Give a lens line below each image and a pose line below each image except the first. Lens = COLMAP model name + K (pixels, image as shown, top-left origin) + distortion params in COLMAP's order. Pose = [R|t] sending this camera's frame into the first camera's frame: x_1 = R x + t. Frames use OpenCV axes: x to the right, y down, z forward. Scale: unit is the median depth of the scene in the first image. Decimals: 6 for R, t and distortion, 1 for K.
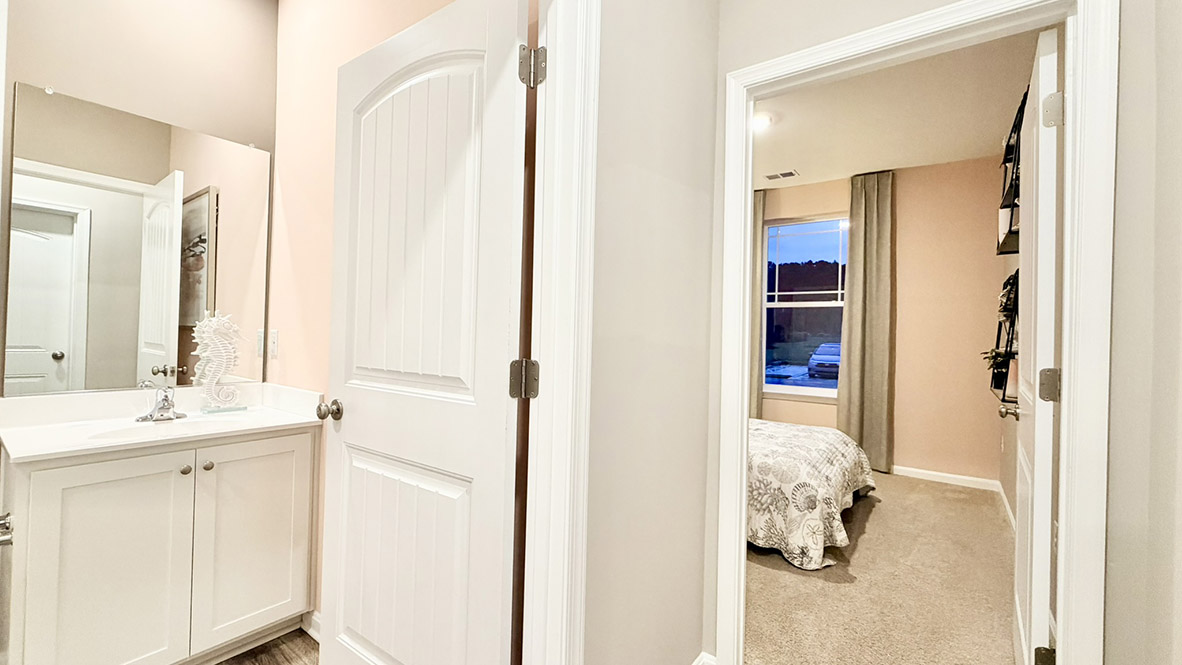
lens RADIAL K [[505.1, 0, 594.0], [0, 505.1, 327.8], [0, 0, 1]] dist [0.002273, 0.000224]
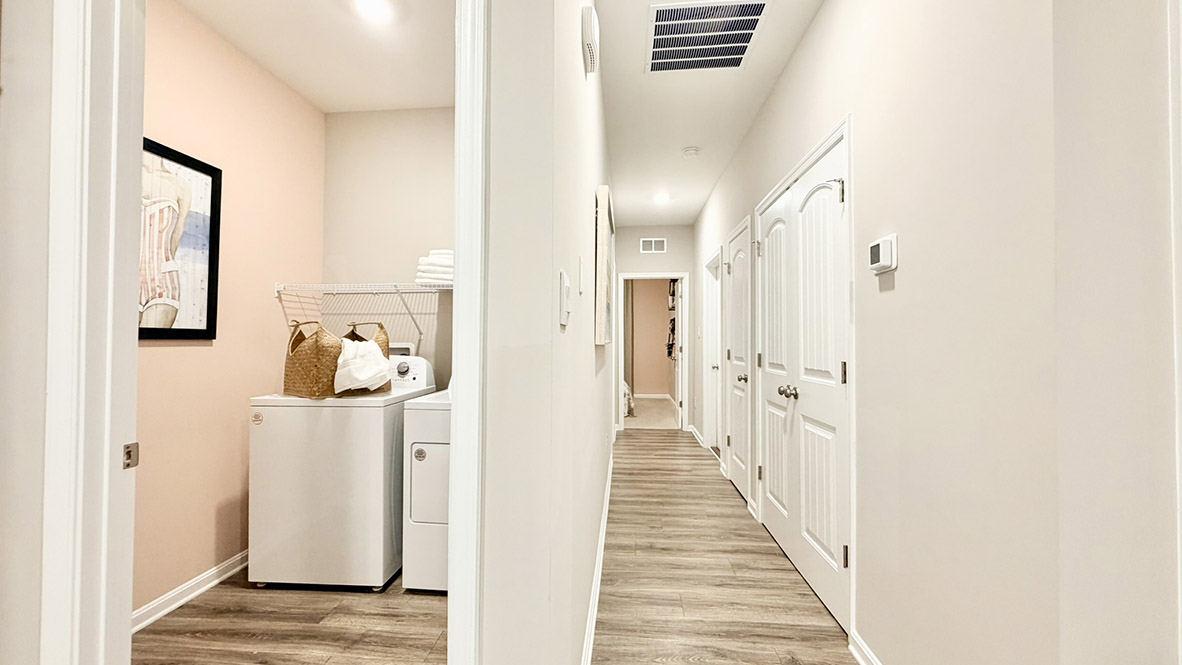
lens RADIAL K [[505.1, 0, 587.0], [0, 505.1, 330.9], [0, 0, 1]] dist [0.002273, 0.000224]
pose [[0.861898, -0.013540, 0.506900, -1.181167], [0.011380, 0.999908, 0.007359, -0.057702], [-0.506953, -0.000574, 0.861973, -1.380950]]
